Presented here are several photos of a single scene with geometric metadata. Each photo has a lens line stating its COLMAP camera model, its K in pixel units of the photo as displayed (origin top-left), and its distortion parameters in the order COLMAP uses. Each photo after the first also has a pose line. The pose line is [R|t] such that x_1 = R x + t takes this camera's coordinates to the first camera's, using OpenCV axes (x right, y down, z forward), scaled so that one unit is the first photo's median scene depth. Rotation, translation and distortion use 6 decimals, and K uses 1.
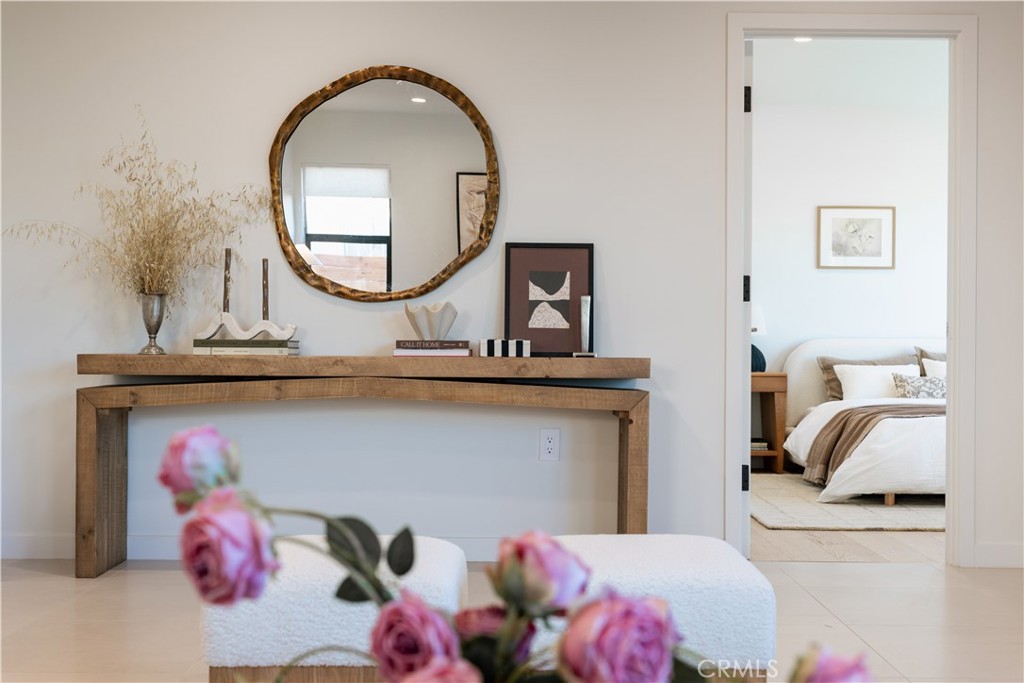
lens RADIAL K [[1304.7, 0, 512.0], [0, 1304.7, 341.5], [0, 0, 1]] dist [0.016141, 0.017363]
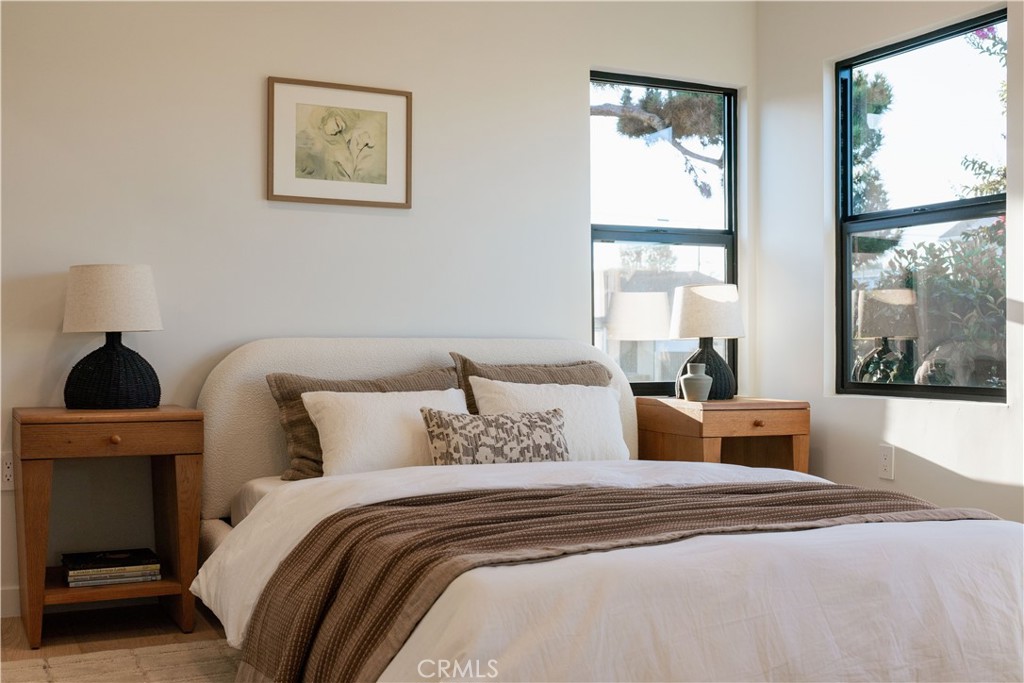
lens RADIAL K [[1127.3, 0, 512.0], [0, 1127.3, 341.5], [0, 0, 1]] dist [-0.010442, -0.004028]
pose [[0.901463, -0.001443, 0.432853, 0.135484], [0.000642, 0.999998, 0.001996, -0.001527], [-0.432855, -0.001521, 0.901462, 0.588595]]
